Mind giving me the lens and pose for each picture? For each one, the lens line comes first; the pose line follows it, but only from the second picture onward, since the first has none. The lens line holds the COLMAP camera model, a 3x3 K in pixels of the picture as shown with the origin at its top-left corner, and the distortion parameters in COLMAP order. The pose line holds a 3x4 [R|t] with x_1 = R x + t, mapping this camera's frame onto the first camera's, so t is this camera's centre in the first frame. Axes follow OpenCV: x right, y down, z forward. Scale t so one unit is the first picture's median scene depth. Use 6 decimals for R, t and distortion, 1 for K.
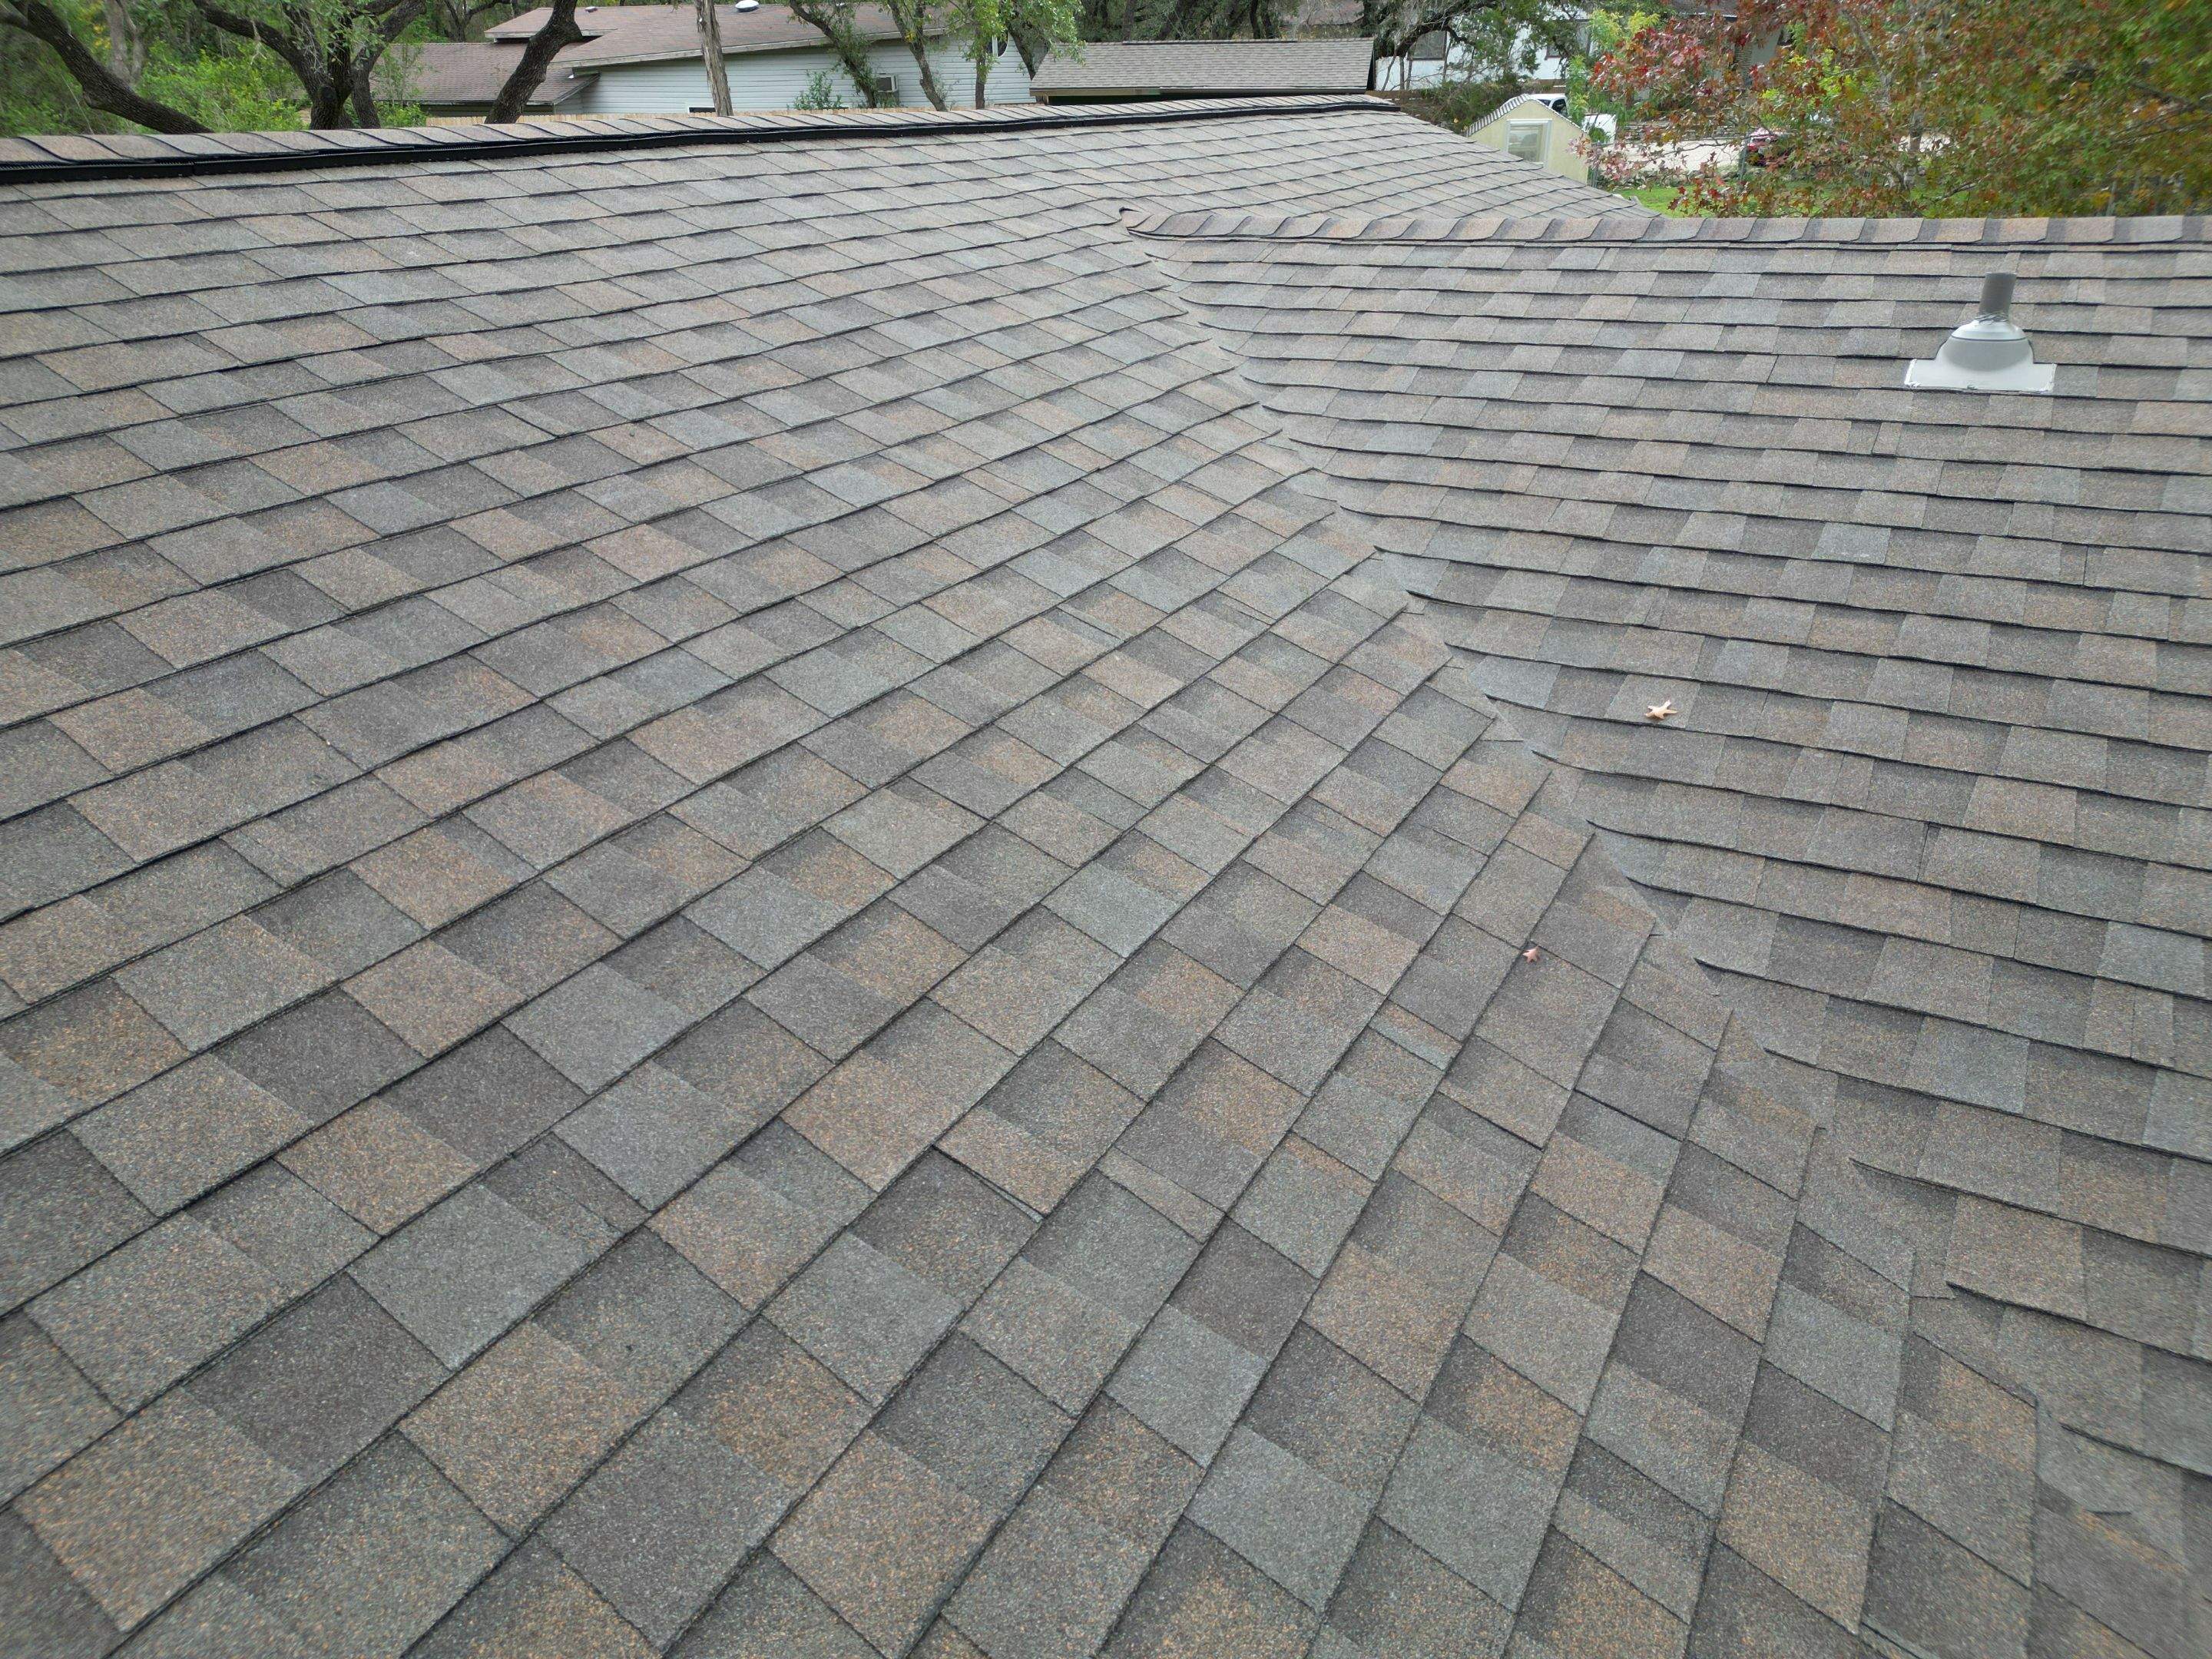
lens RADIAL K [[1554.7, 0, 1106.0], [0, 1554.7, 829.5], [0, 0, 1]] dist [0.064285, -0.054234]
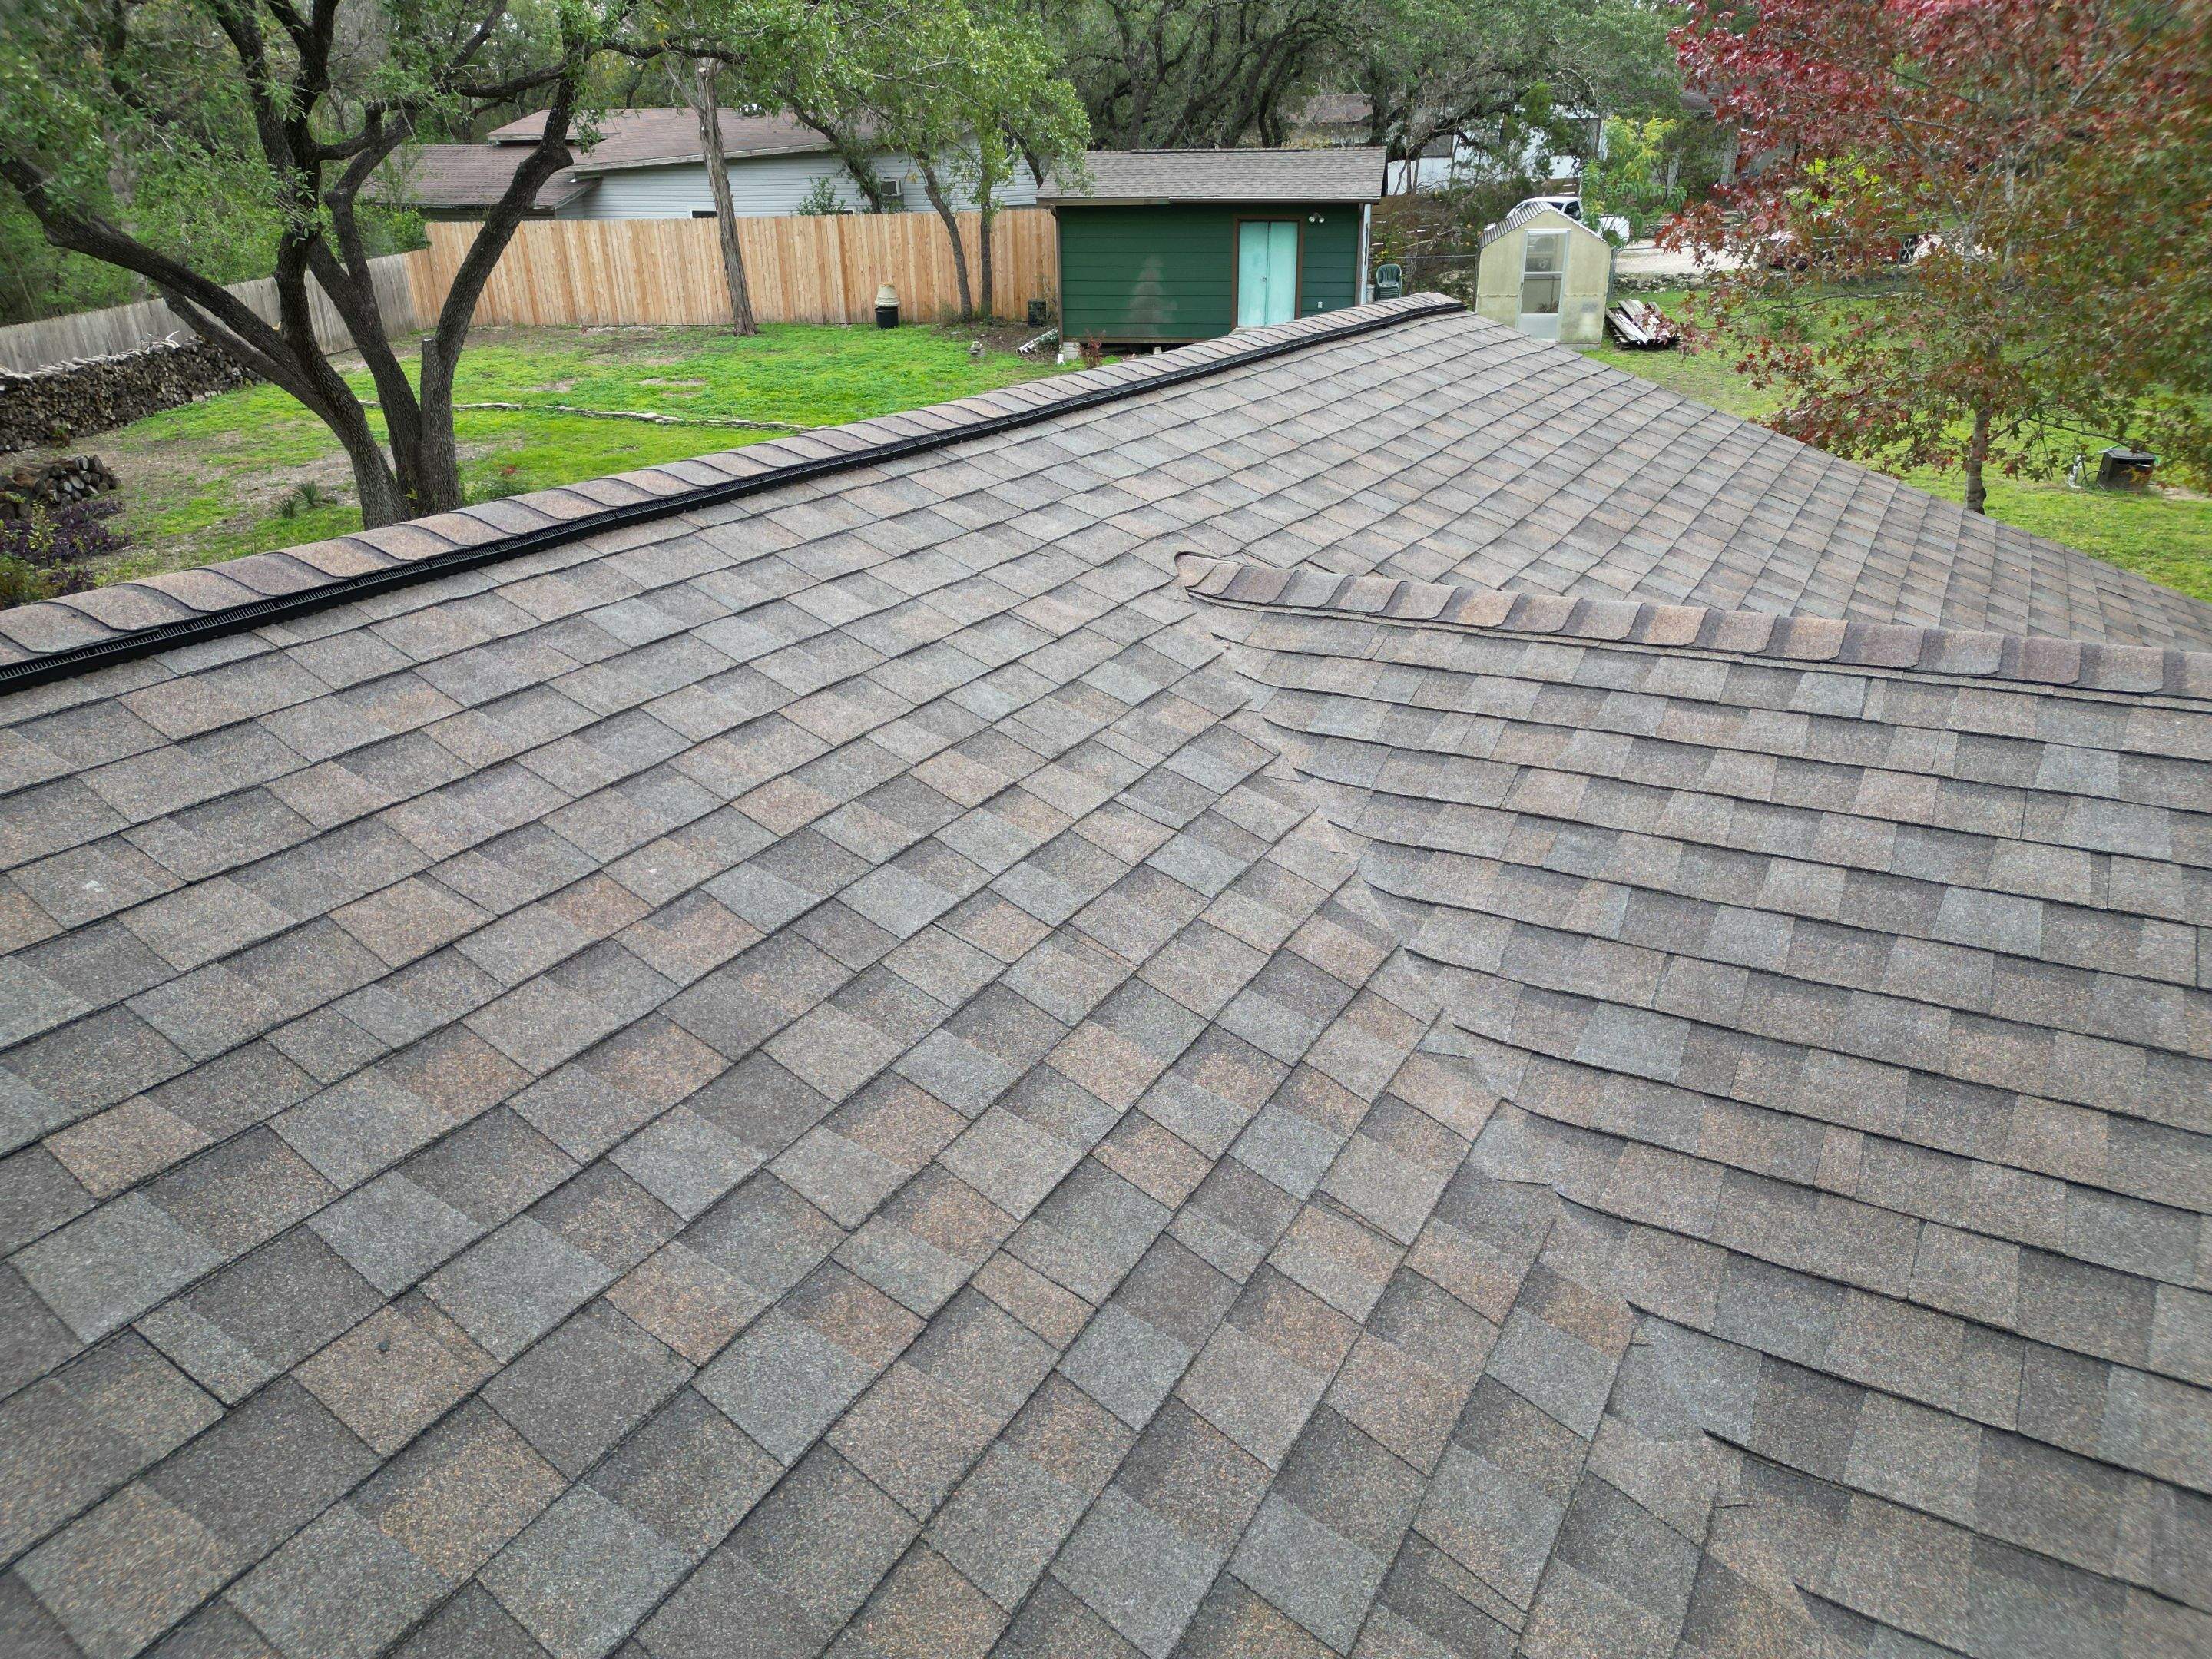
lens RADIAL K [[1544.2, 0, 1102.4], [0, 1544.2, 830.1], [0, 0, 1]] dist [0.077469, -0.075149]
pose [[0.999995, -0.000302, -0.003255, -0.026594], [0.000176, 0.999257, -0.038551, -0.247748], [0.003264, 0.038550, 0.999251, 0.259912]]
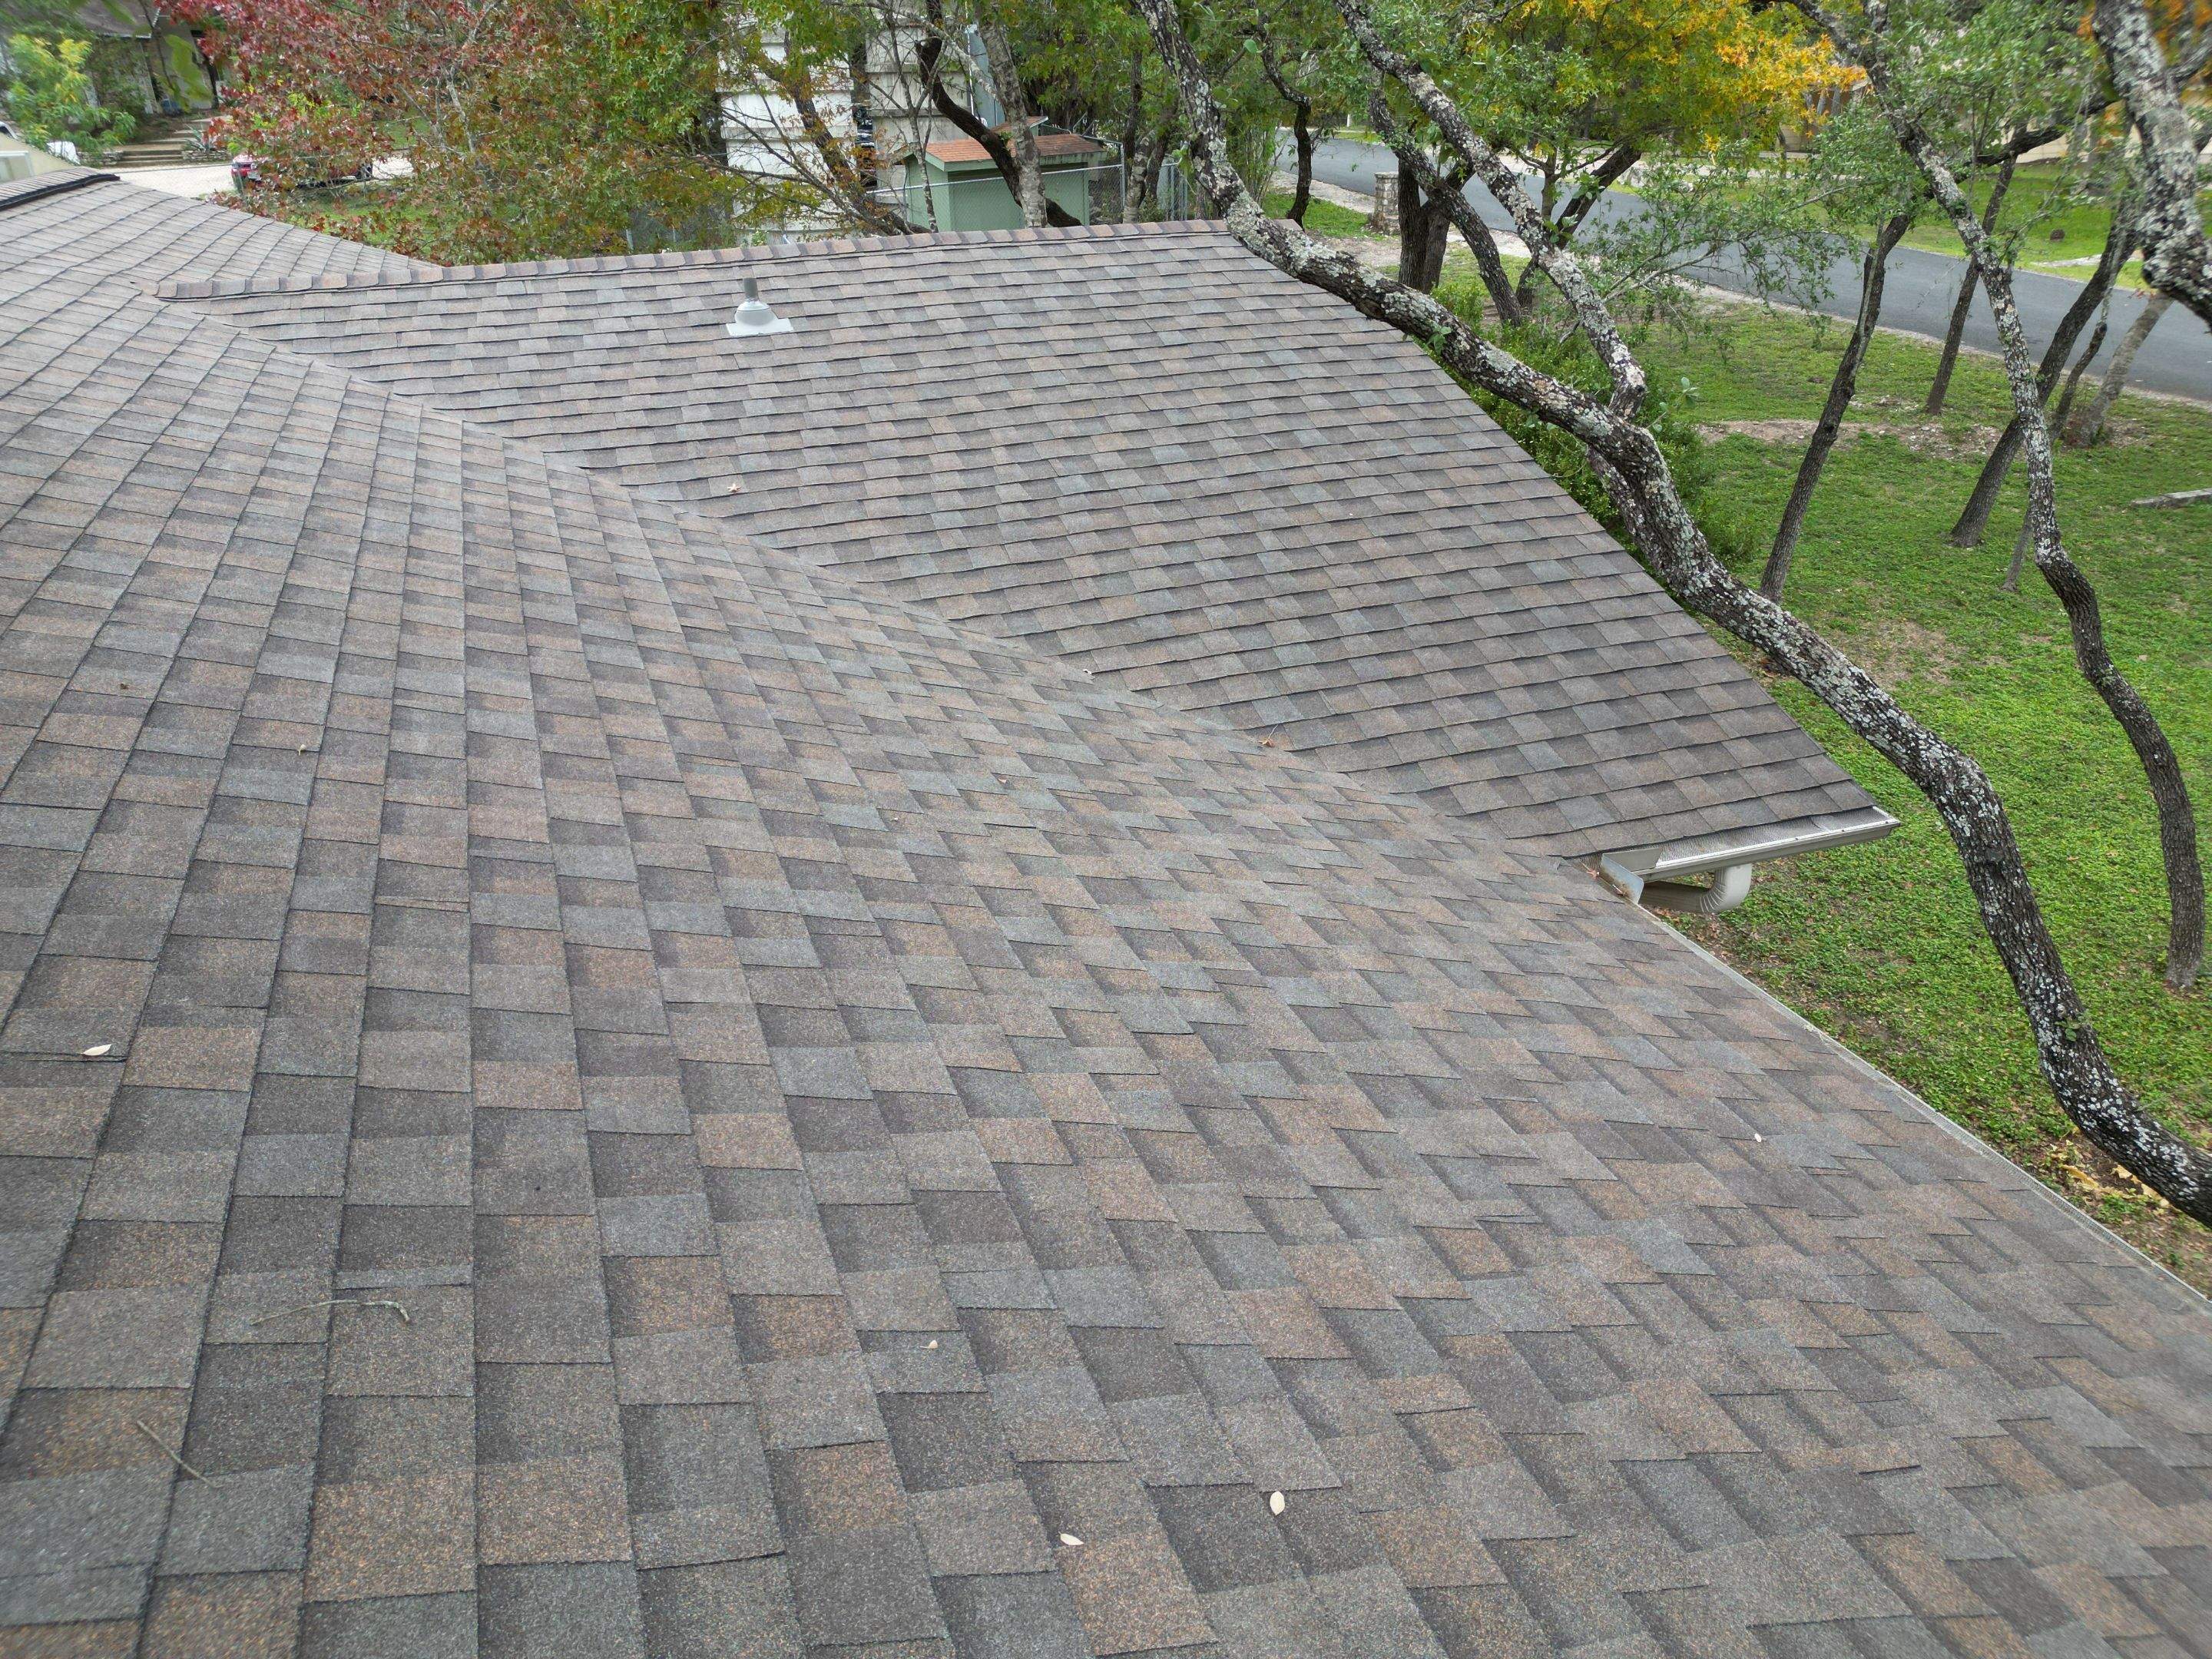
lens RADIAL K [[1554.7, 0, 1106.0], [0, 1554.7, 829.5], [0, 0, 1]] dist [0.064285, -0.054234]
pose [[0.647796, -0.331931, 0.685699, -0.573931], [0.334585, 0.932594, 0.135357, 0.146987], [-0.684408, 0.141741, 0.715189, -0.504019]]
